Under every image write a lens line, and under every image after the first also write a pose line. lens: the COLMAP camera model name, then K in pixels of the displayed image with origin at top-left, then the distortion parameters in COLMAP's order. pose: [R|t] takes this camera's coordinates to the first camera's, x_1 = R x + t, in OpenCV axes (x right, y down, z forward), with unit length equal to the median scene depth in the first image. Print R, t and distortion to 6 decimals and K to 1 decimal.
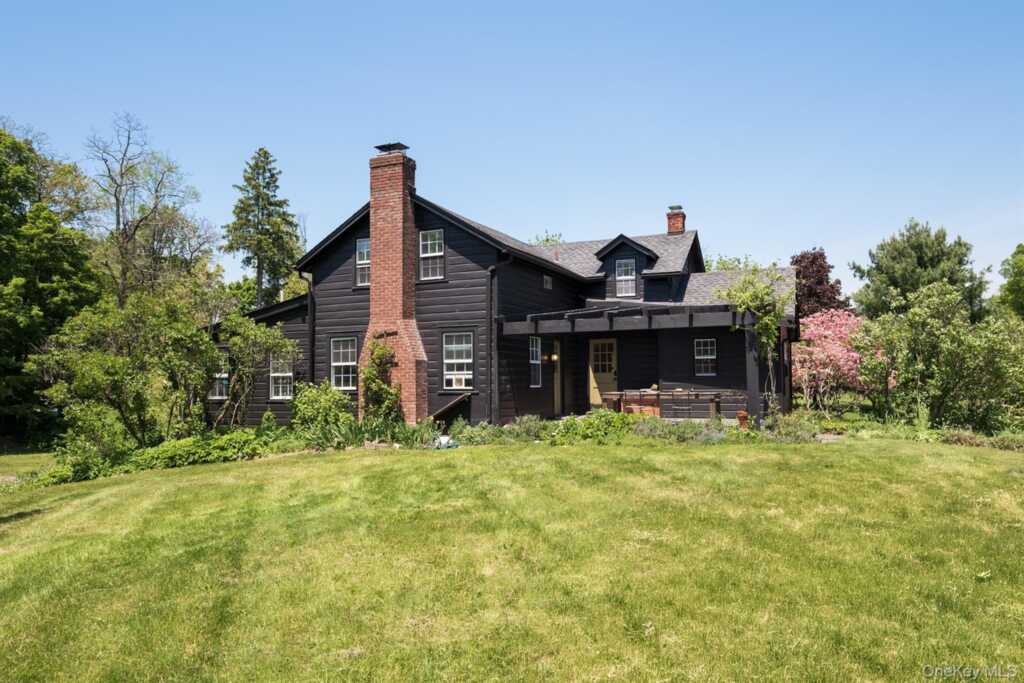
lens RADIAL K [[732.9, 0, 512.0], [0, 732.9, 341.5], [0, 0, 1]] dist [-0.002492, -0.001650]
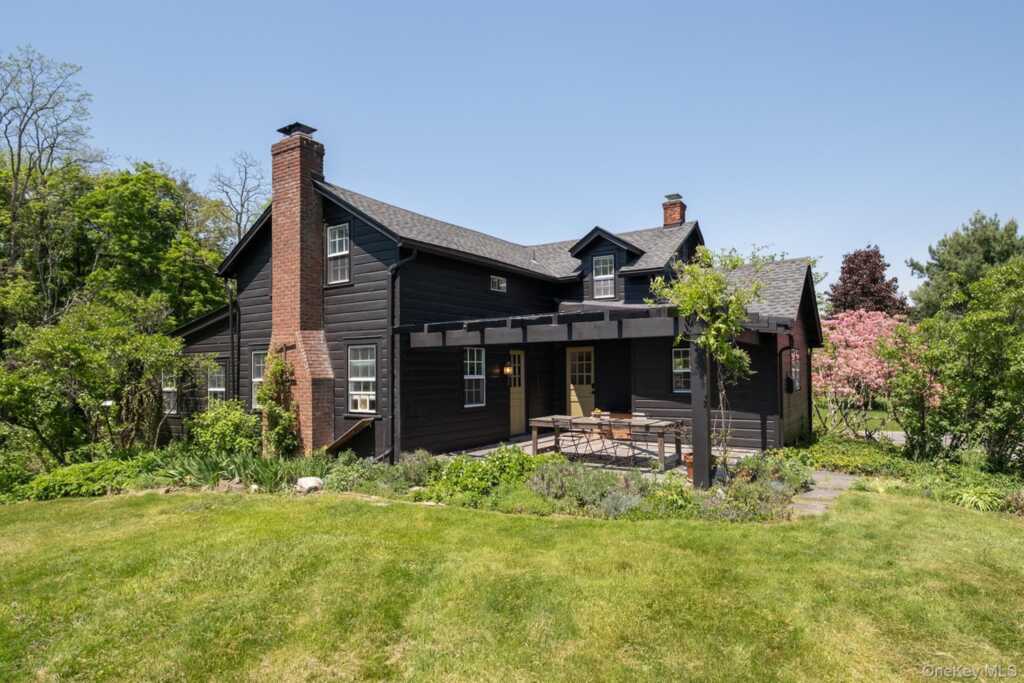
lens RADIAL K [[602.7, 0, 515.5], [0, 602.7, 363.9], [0, 0, 1]] dist [-0.003970, 0.001062]
pose [[0.987332, -0.002744, -0.158647, 0.180796], [0.009263, 0.999142, 0.040370, -0.014888], [0.158400, -0.041328, 0.986510, 0.296950]]
